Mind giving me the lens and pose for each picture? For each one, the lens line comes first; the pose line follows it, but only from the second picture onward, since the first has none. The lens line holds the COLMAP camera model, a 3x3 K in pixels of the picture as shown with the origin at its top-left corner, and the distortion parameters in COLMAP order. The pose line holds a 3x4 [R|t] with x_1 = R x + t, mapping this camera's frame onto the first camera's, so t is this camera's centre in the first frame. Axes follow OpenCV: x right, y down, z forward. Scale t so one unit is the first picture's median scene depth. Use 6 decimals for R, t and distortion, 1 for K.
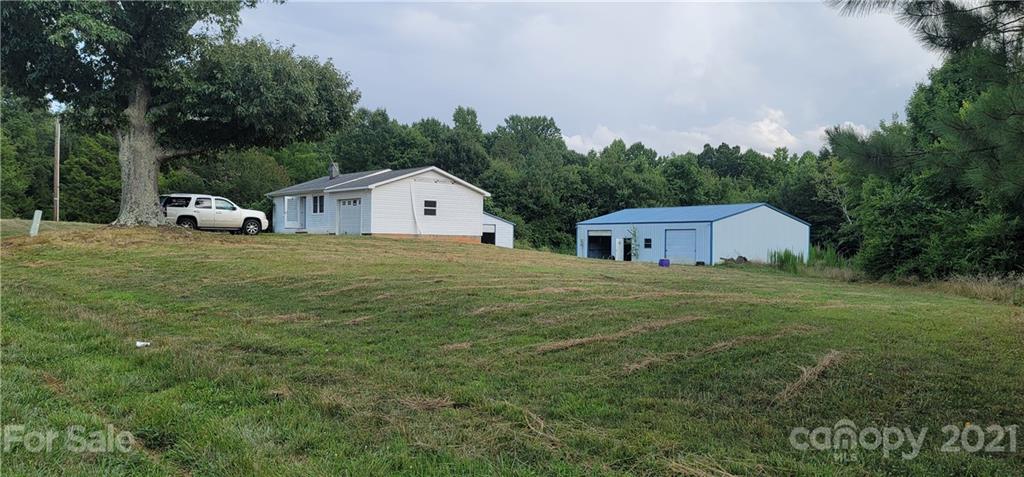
lens RADIAL K [[734.0, 0, 518.8], [0, 734.0, 239.8], [0, 0, 1]] dist [0.089648, -0.076507]
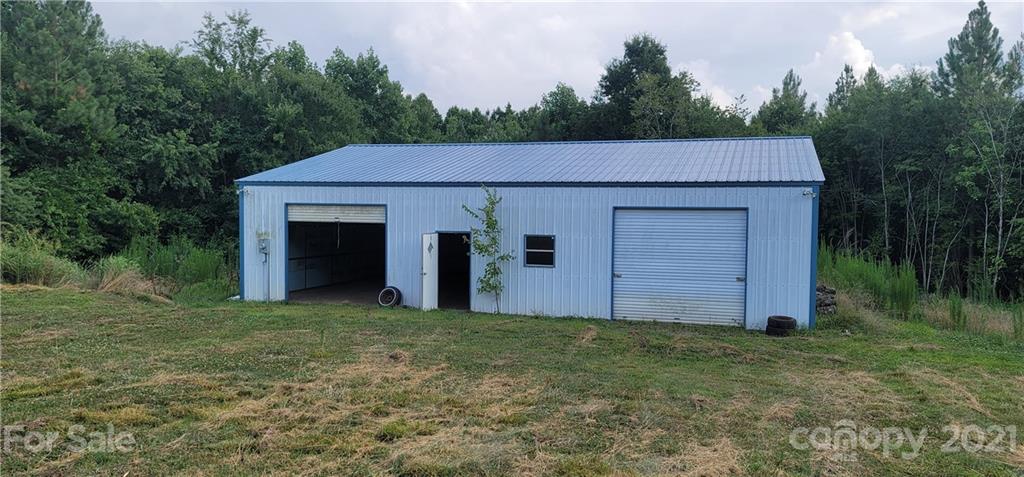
lens RADIAL K [[734.0, 0, 518.8], [0, 734.0, 239.8], [0, 0, 1]] dist [0.089648, -0.076507]
pose [[0.806487, -0.033968, 0.590275, -0.011183], [-0.000620, 0.998299, 0.058296, -0.015928], [-0.591251, -0.047381, 0.805095, 0.685644]]
